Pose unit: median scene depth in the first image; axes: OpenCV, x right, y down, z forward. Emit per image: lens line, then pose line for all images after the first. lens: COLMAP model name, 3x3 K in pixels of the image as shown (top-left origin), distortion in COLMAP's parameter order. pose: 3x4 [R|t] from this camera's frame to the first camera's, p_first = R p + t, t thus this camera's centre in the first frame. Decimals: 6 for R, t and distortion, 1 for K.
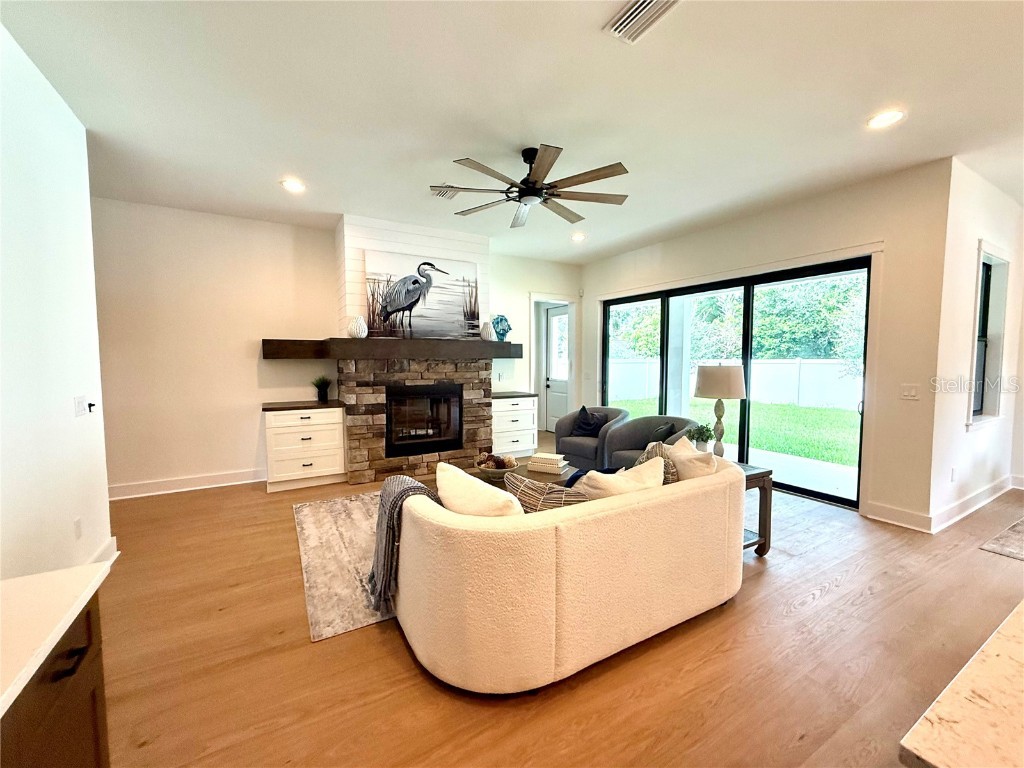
lens RADIAL K [[412.6, 0, 510.7], [0, 412.6, 384.8], [0, 0, 1]] dist [0.002331, -0.000336]
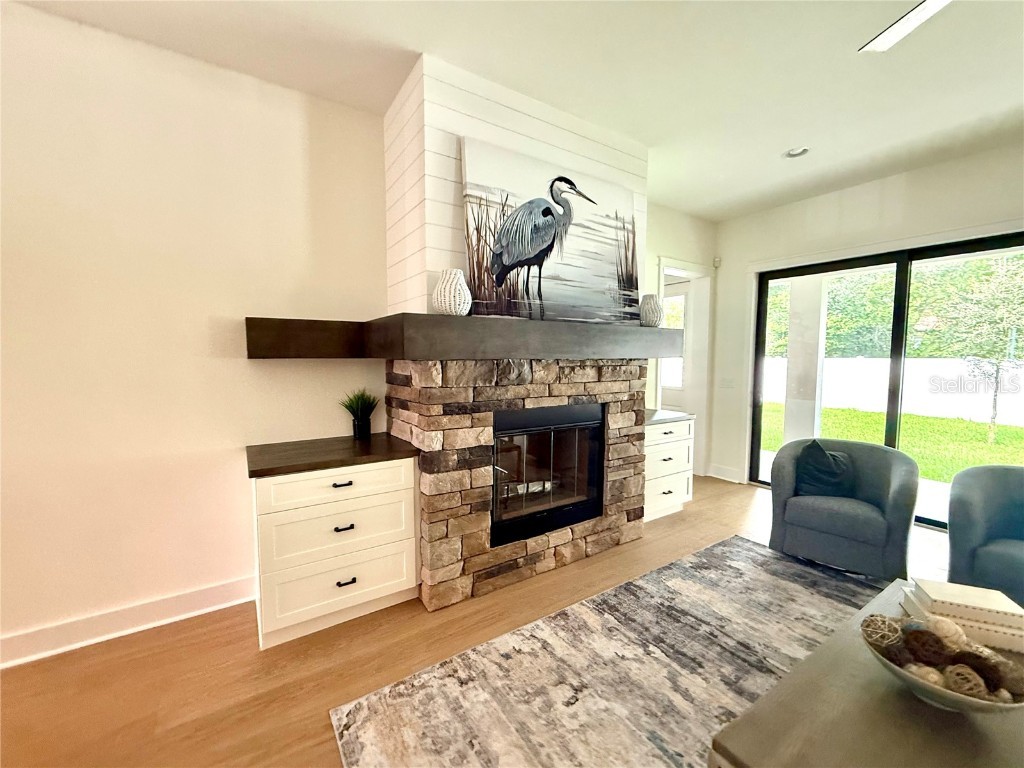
lens RADIAL K [[412.6, 0, 512.6], [0, 412.6, 384.2], [0, 0, 1]] dist [0.002331, -0.000336]
pose [[0.998039, -0.001384, 0.062580, -0.306307], [0.001017, 0.999982, 0.005901, -0.033640], [-0.062587, -0.005826, 0.998023, 0.477674]]
